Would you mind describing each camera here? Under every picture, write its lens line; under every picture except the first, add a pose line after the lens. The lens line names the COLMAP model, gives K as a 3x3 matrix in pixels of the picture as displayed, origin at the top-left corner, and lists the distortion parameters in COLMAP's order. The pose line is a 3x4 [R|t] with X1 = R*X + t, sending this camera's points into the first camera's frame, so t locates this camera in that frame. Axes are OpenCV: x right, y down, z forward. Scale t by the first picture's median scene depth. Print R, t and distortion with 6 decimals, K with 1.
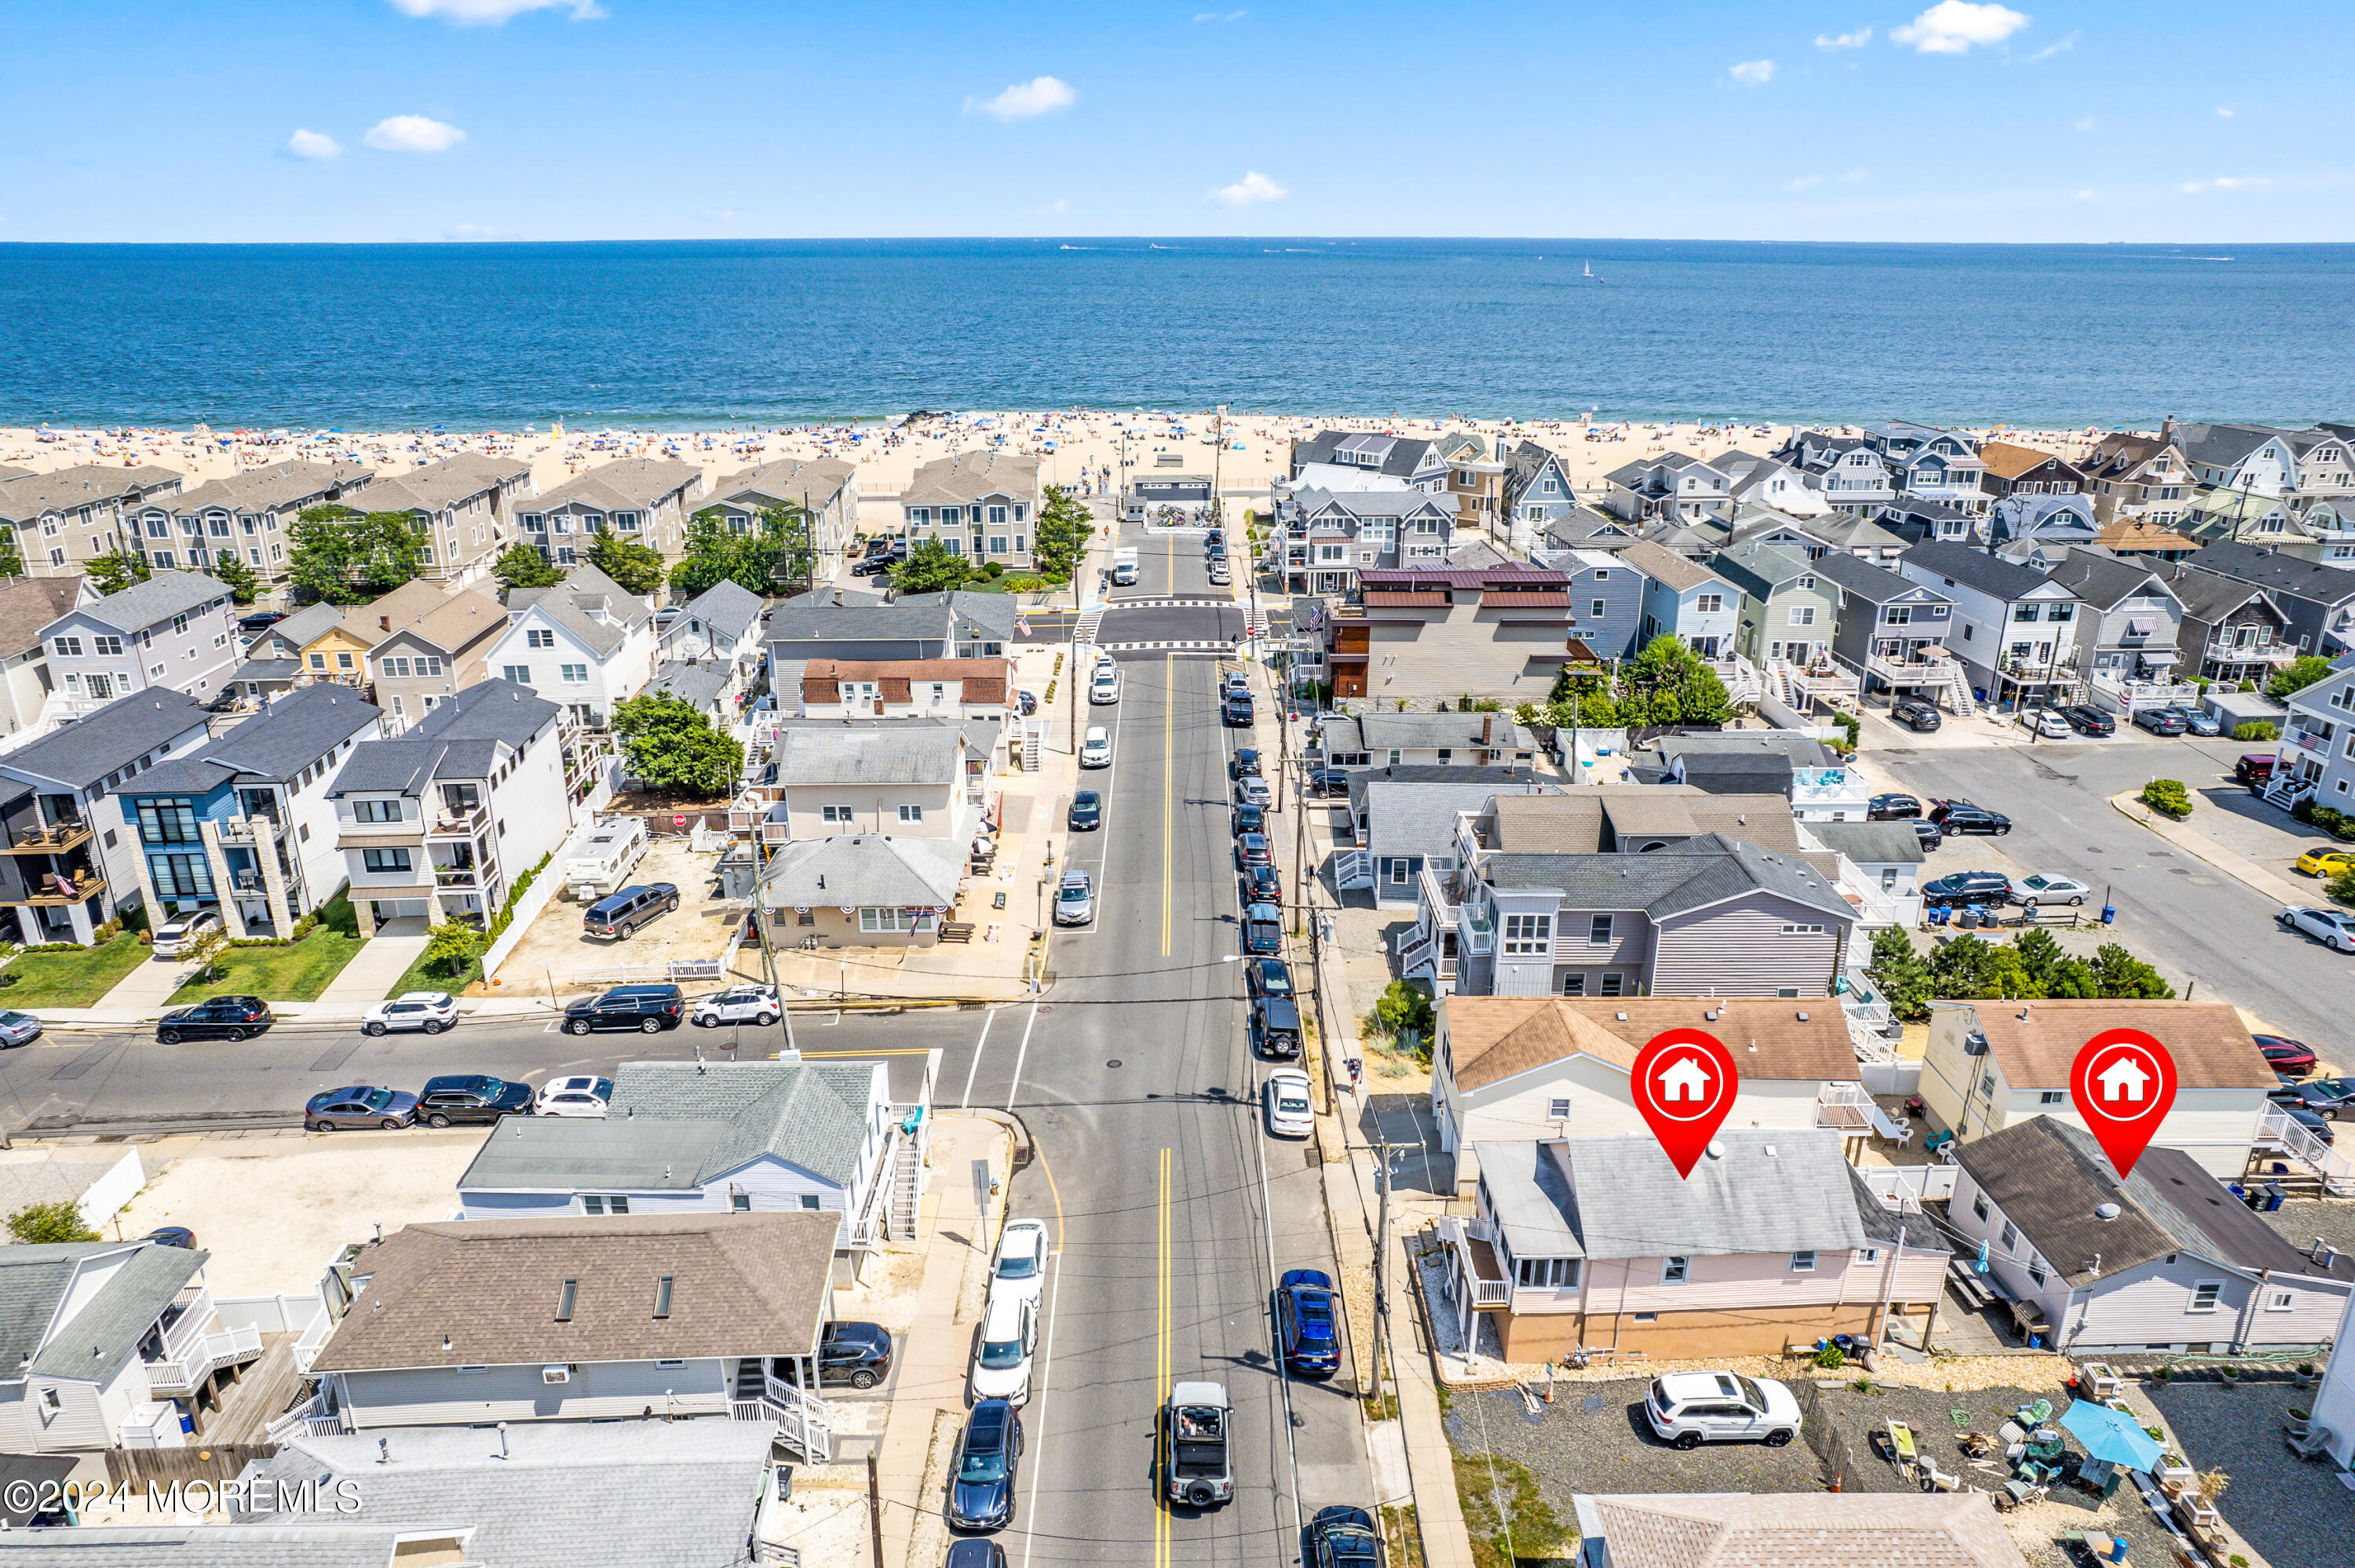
lens RADIAL K [[1539.1, 0, 1178.9], [0, 1539.1, 784.2], [0, 0, 1]] dist [-0.071336, 0.068023]
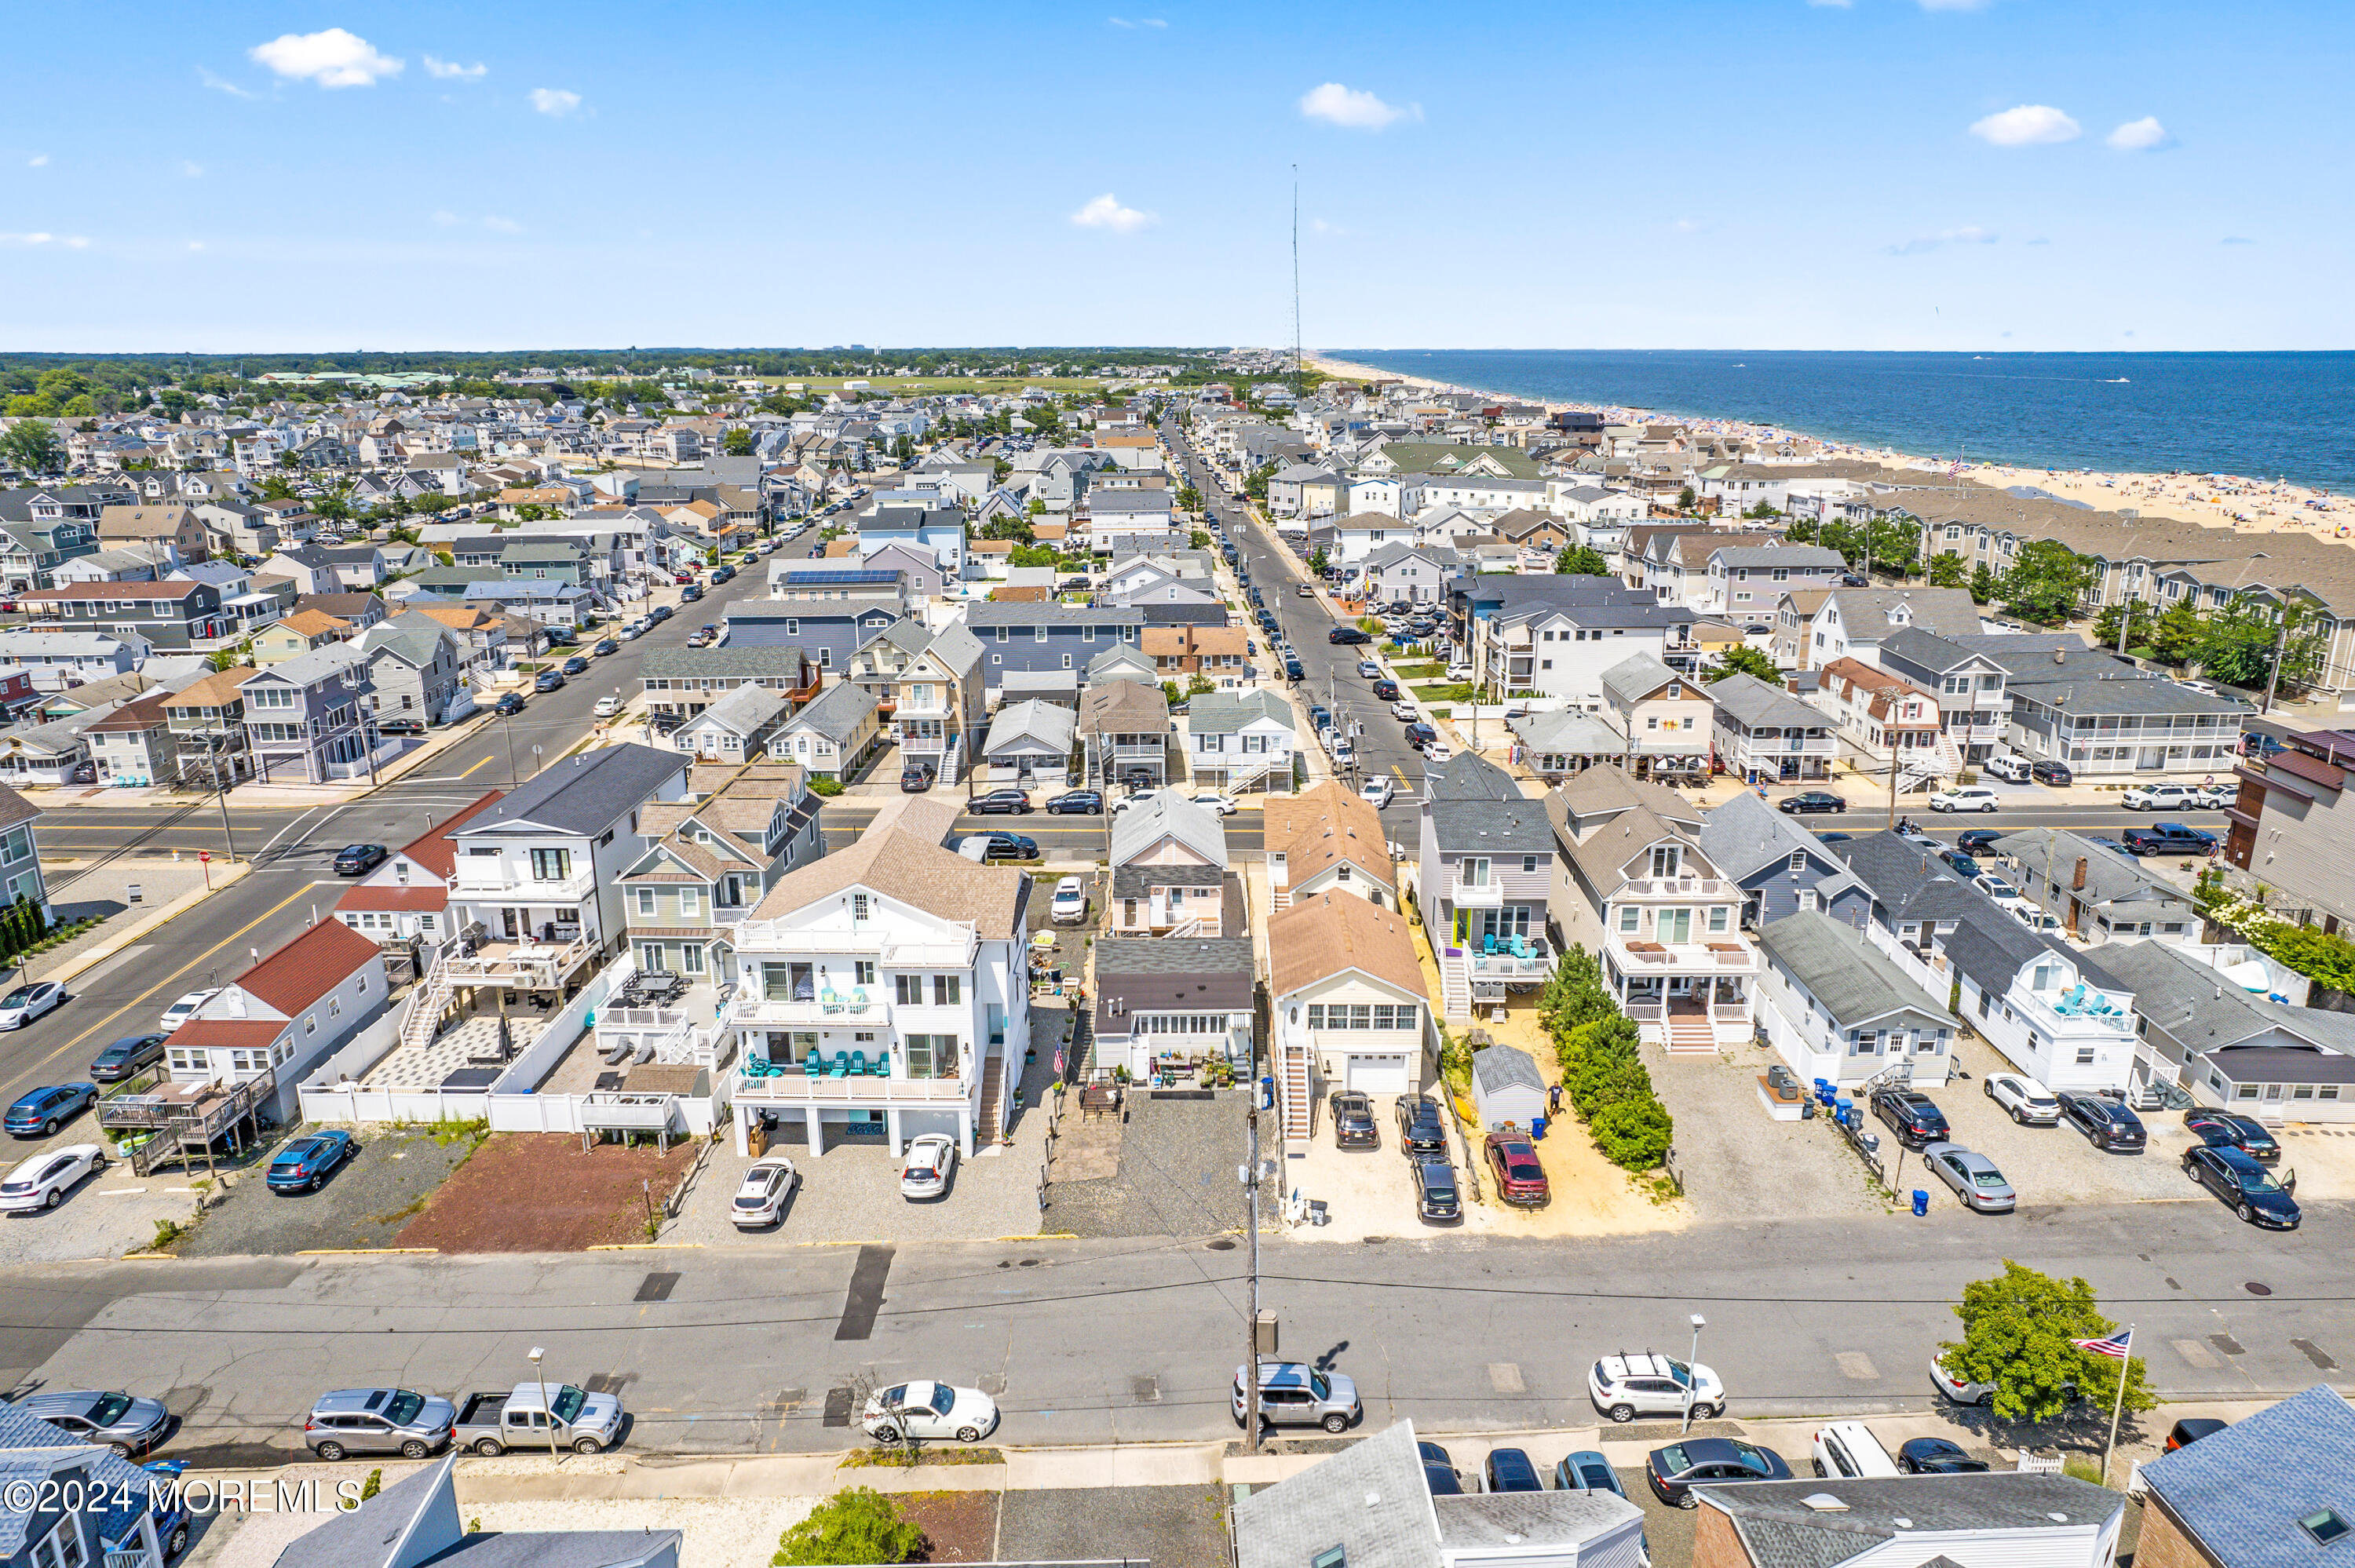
lens RADIAL K [[1568.4, 0, 1177.5], [0, 1568.4, 784.0], [0, 0, 1]] dist [-0.069892, 0.064069]
pose [[-0.027564, 0.271440, -0.962061, 0.968692], [-0.336144, 0.903862, 0.264650, -0.131039], [0.941407, 0.330686, 0.066329, 0.408347]]
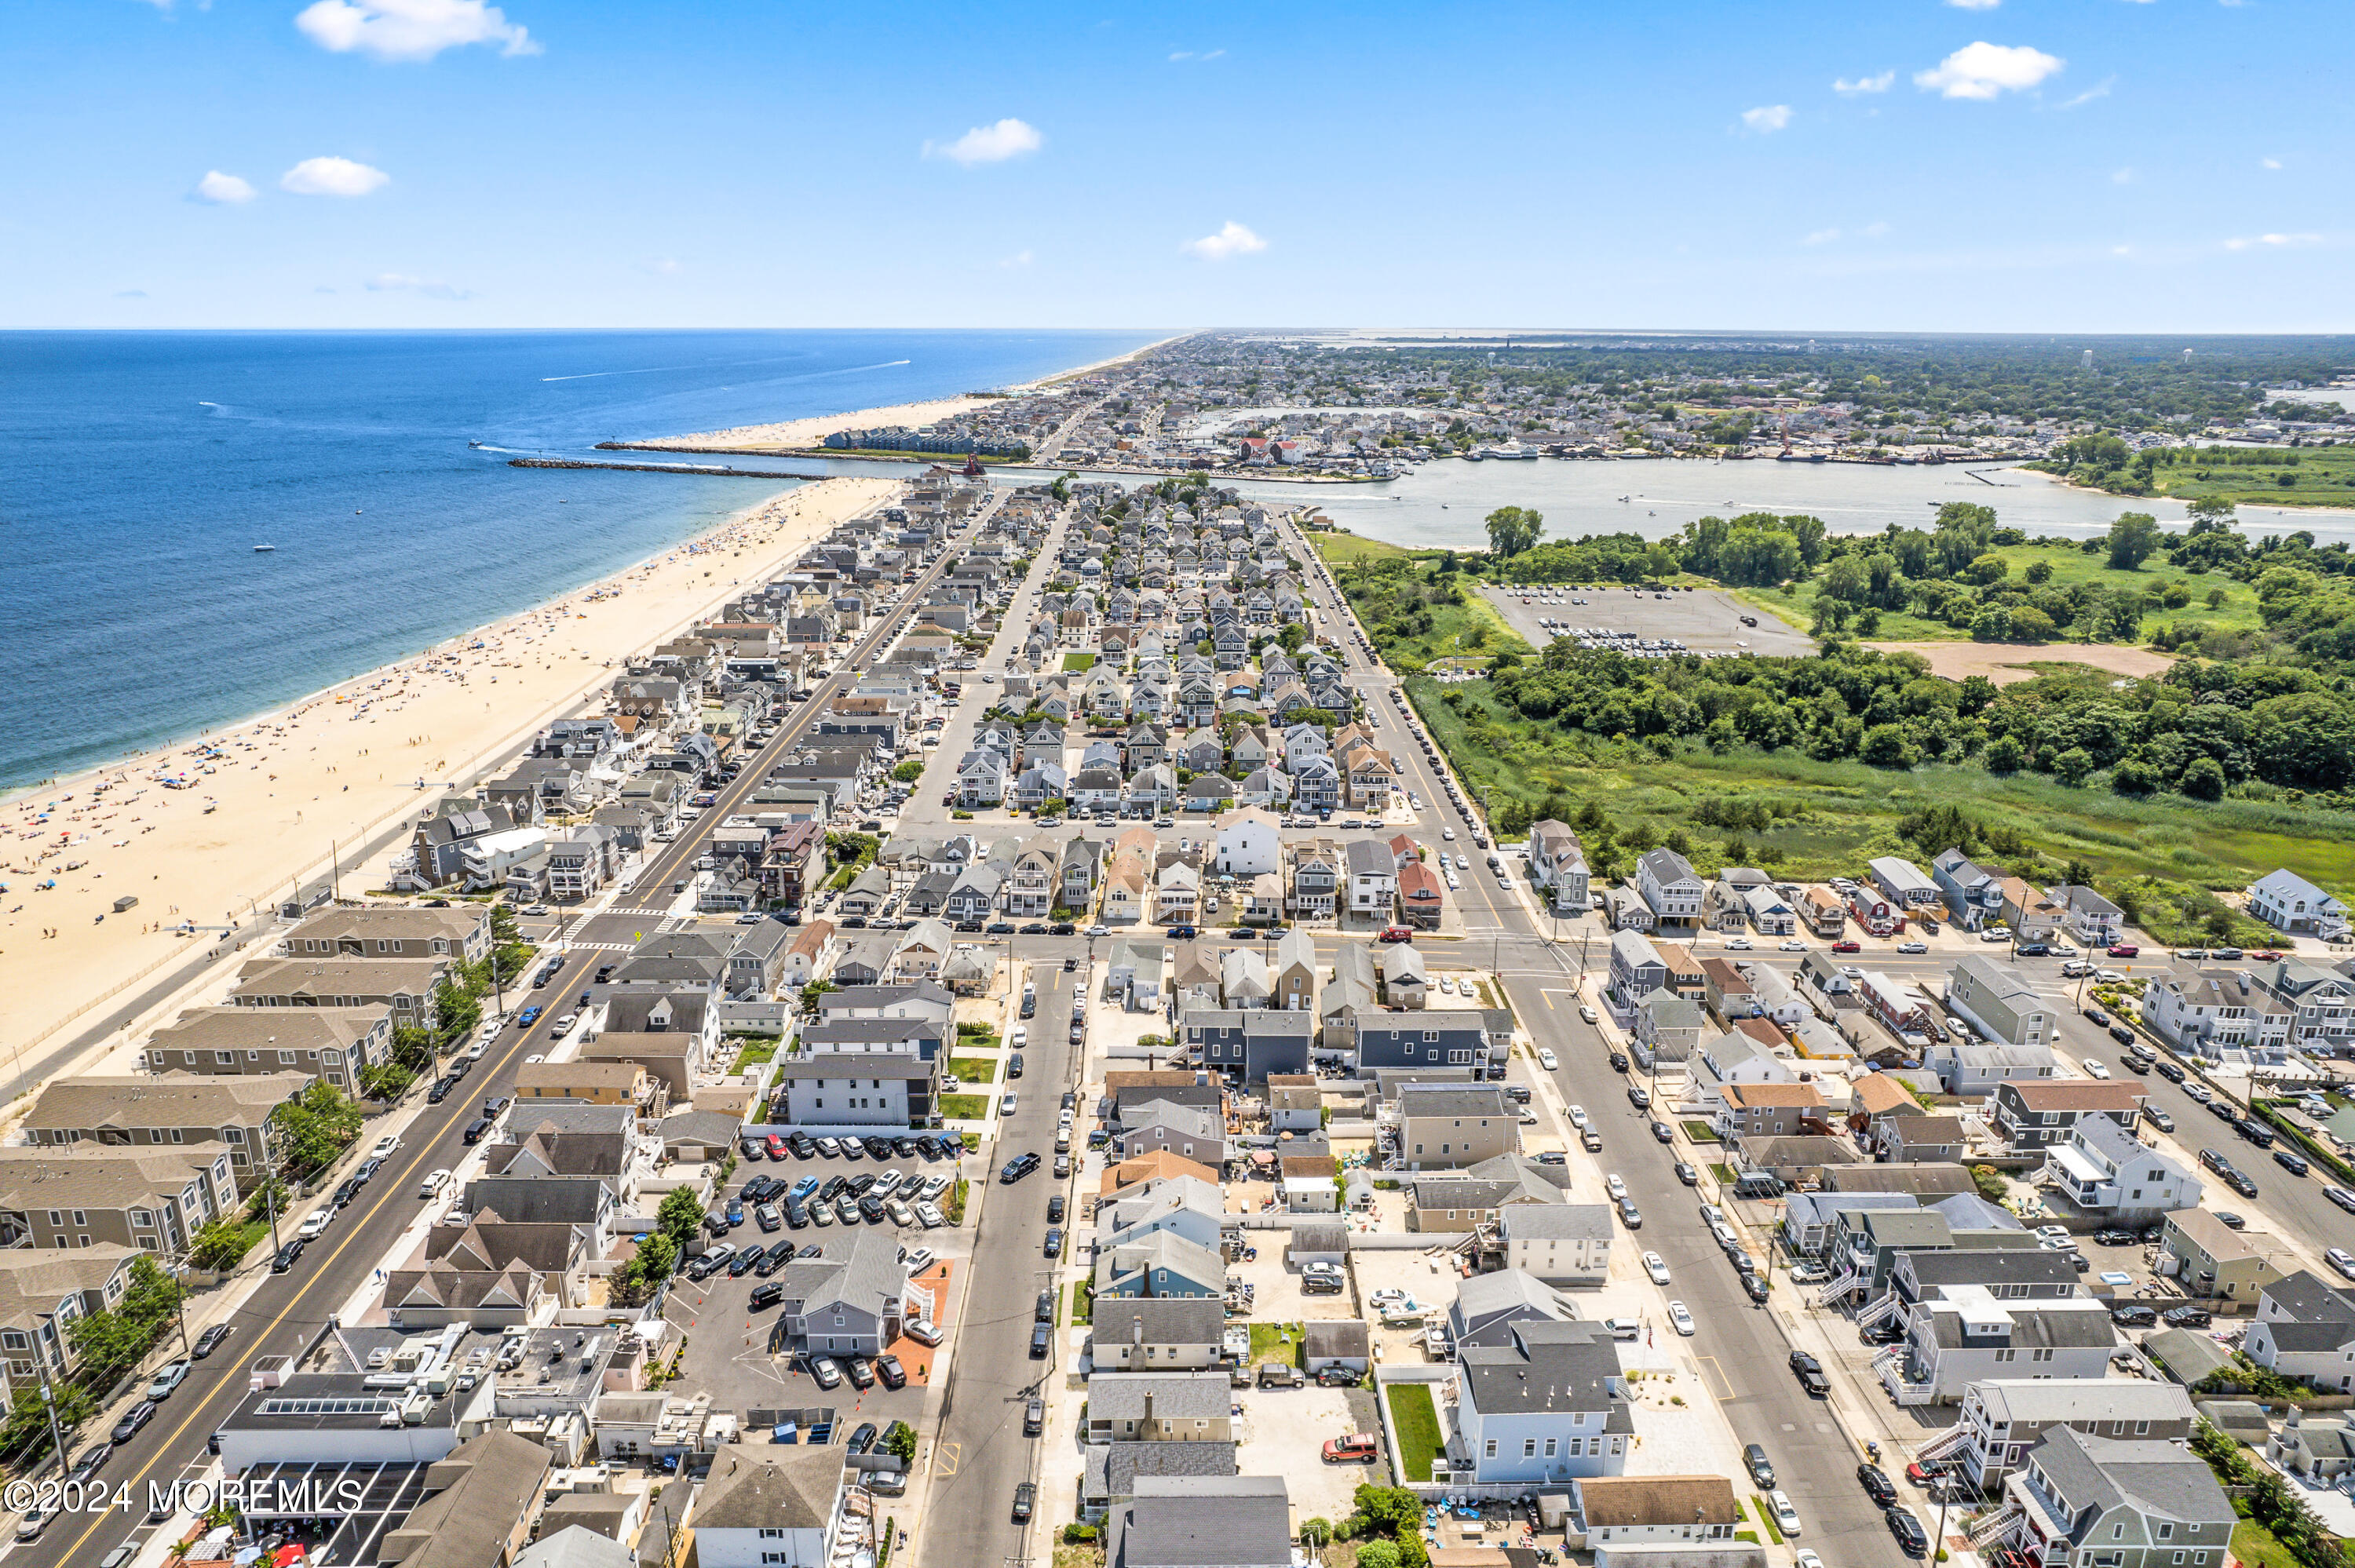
lens RADIAL K [[1539.1, 0, 1178.9], [0, 1539.1, 784.2], [0, 0, 1]] dist [-0.071336, 0.068023]
pose [[0.055943, -0.292511, 0.954624, -2.176508], [0.337524, 0.905372, 0.257640, -0.660922], [-0.939653, 0.307795, 0.149378, 0.048857]]
